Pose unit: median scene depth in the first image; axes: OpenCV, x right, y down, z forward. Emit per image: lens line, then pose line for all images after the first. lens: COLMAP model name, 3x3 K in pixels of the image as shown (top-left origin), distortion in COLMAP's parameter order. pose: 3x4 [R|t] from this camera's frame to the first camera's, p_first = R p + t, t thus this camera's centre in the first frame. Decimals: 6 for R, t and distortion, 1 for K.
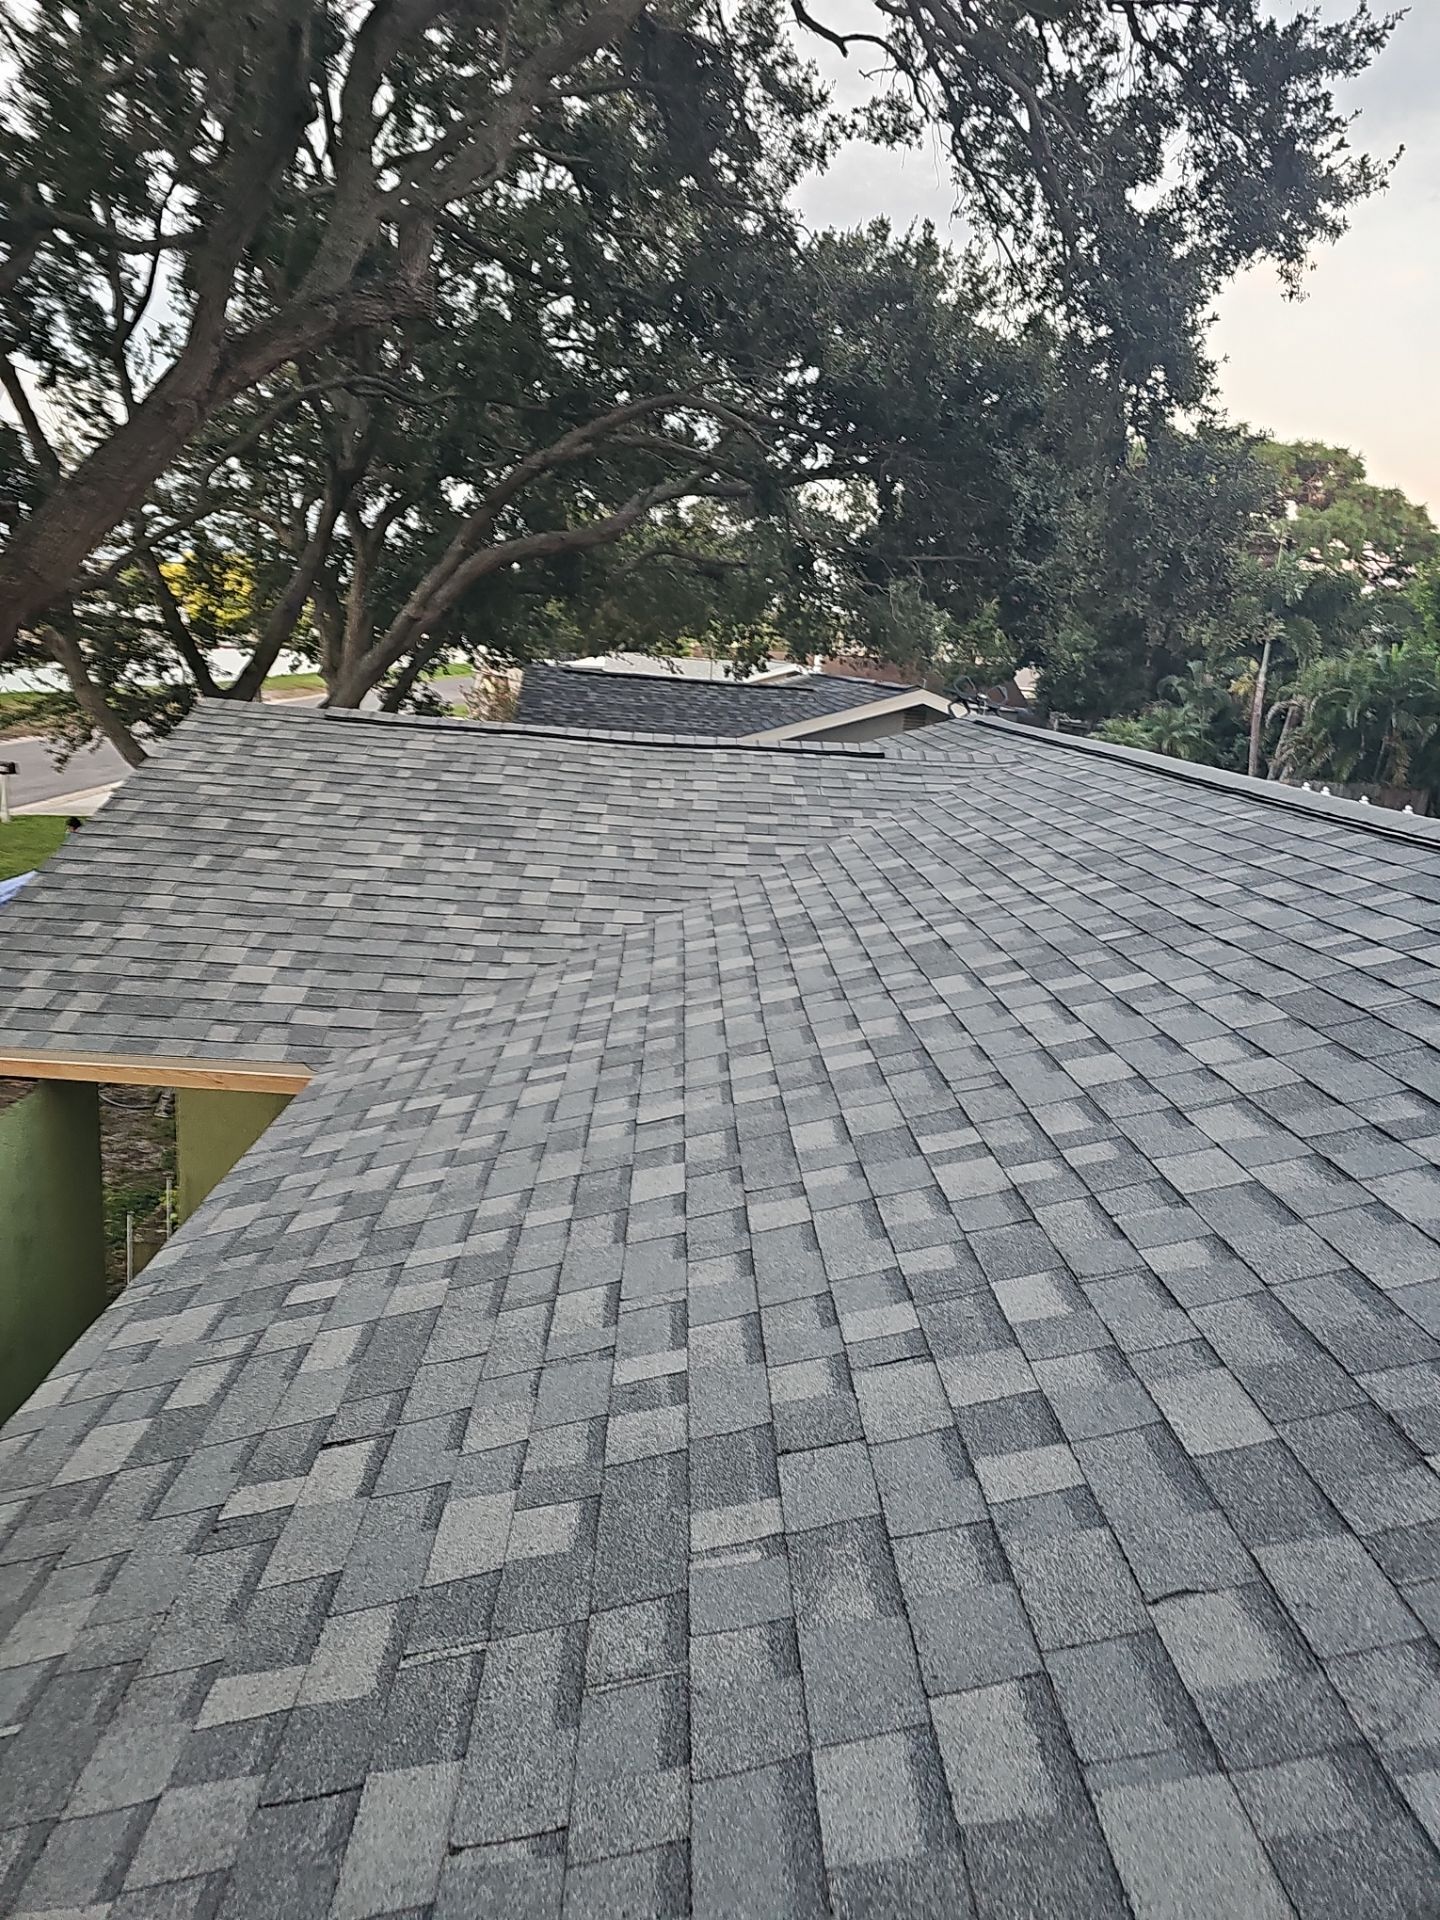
lens RADIAL K [[1258.7, 0, 720.0], [0, 1258.7, 960.0], [0, 0, 1]] dist [0.051423, -0.047672]
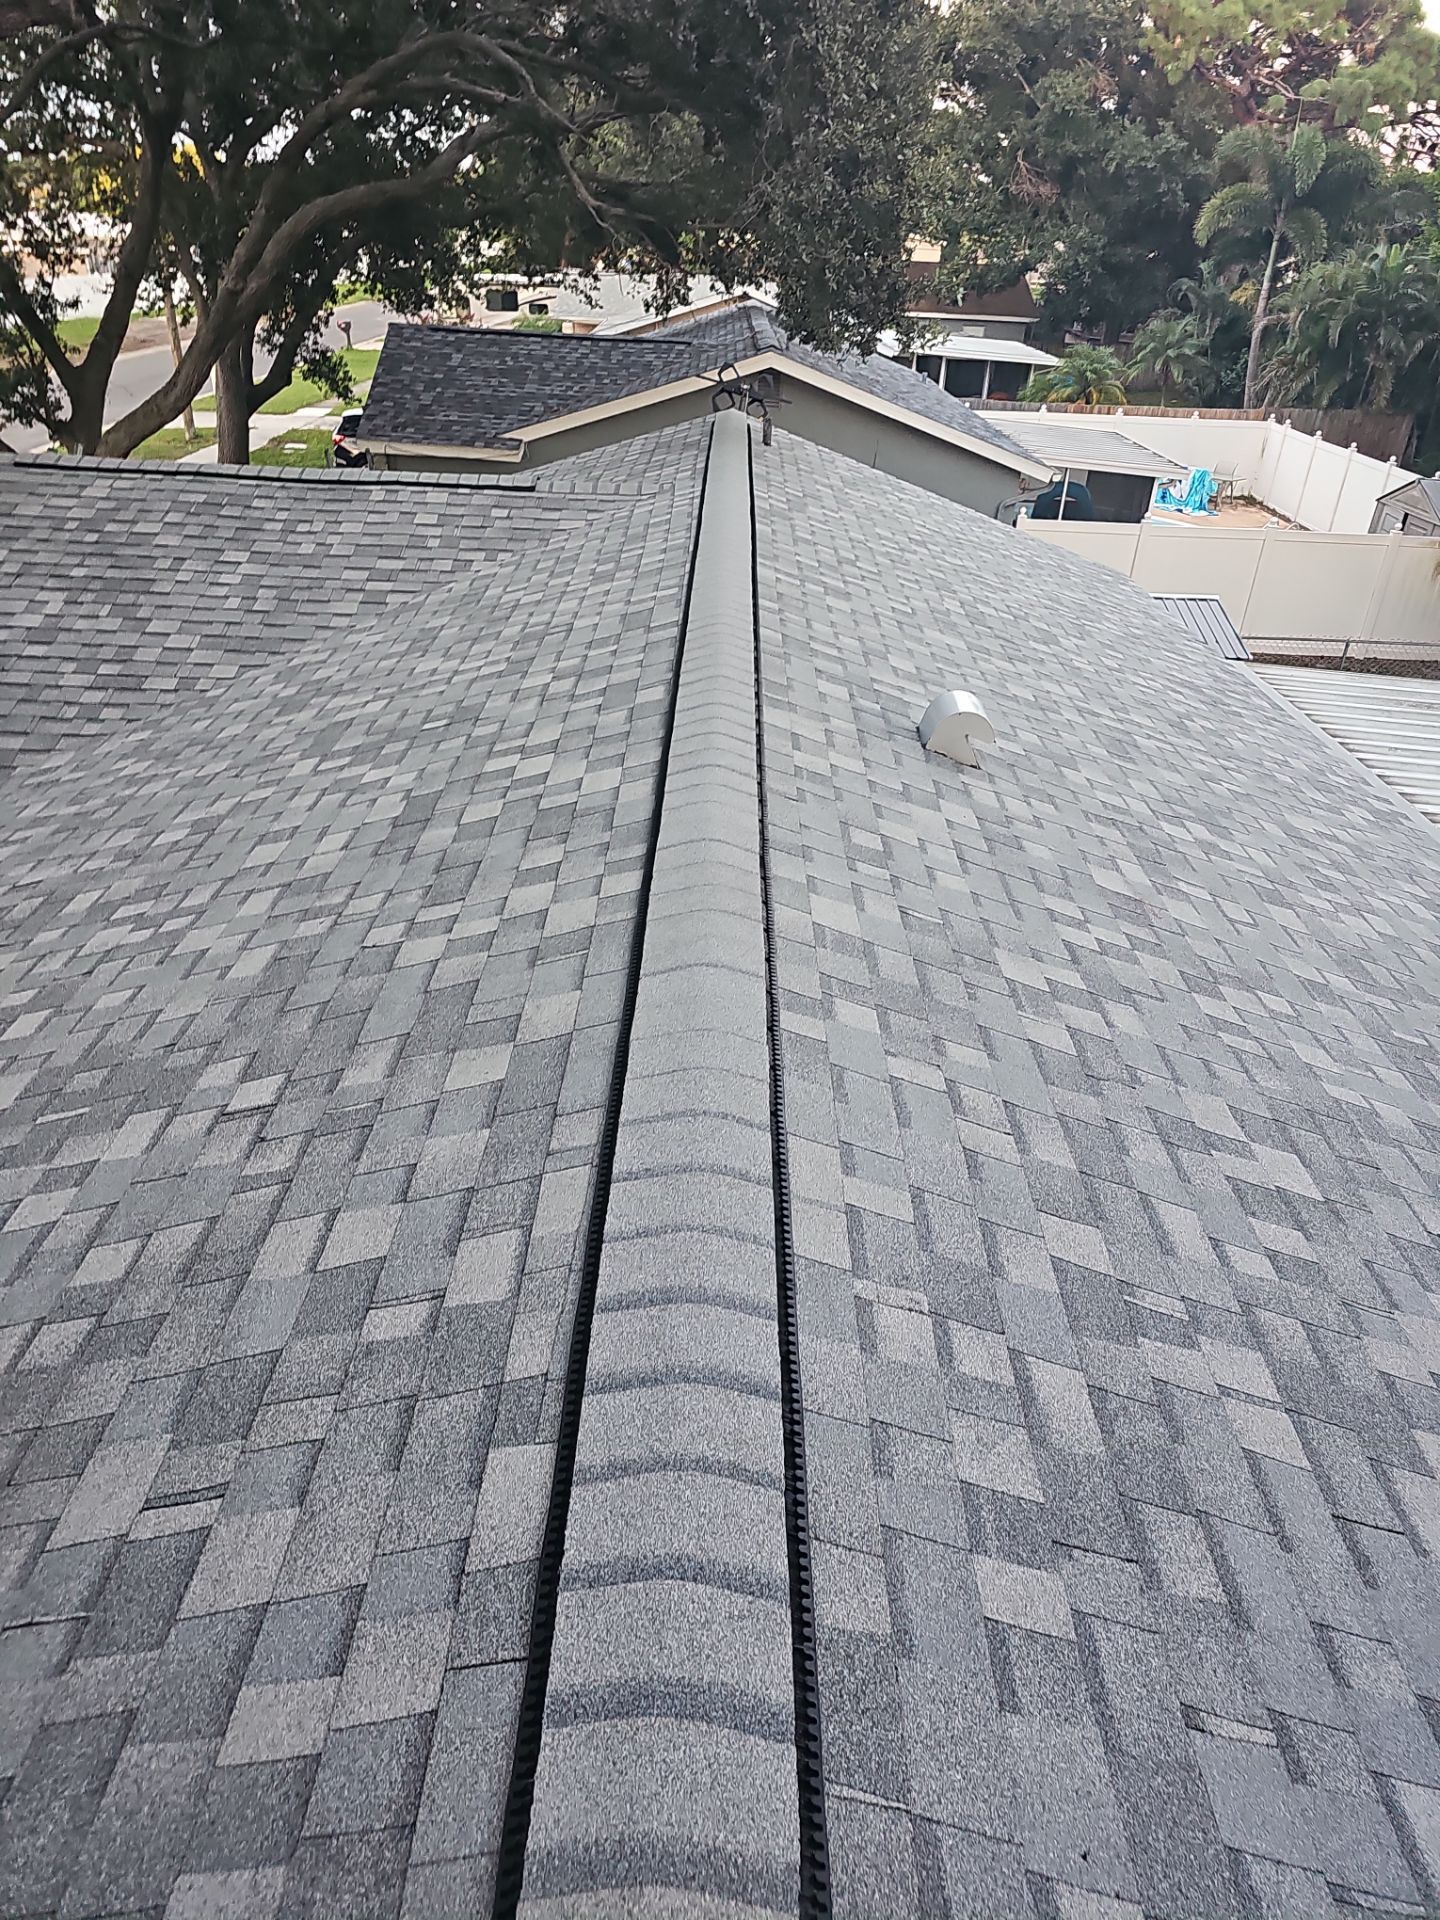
lens RADIAL K [[1258.7, 0, 720.0], [0, 1258.7, 960.0], [0, 0, 1]] dist [0.051423, -0.047672]
pose [[0.999129, -0.011128, -0.040221, 0.359671], [0.021744, 0.961451, 0.274116, -0.074473], [0.035620, -0.274751, 0.960855, -0.159541]]
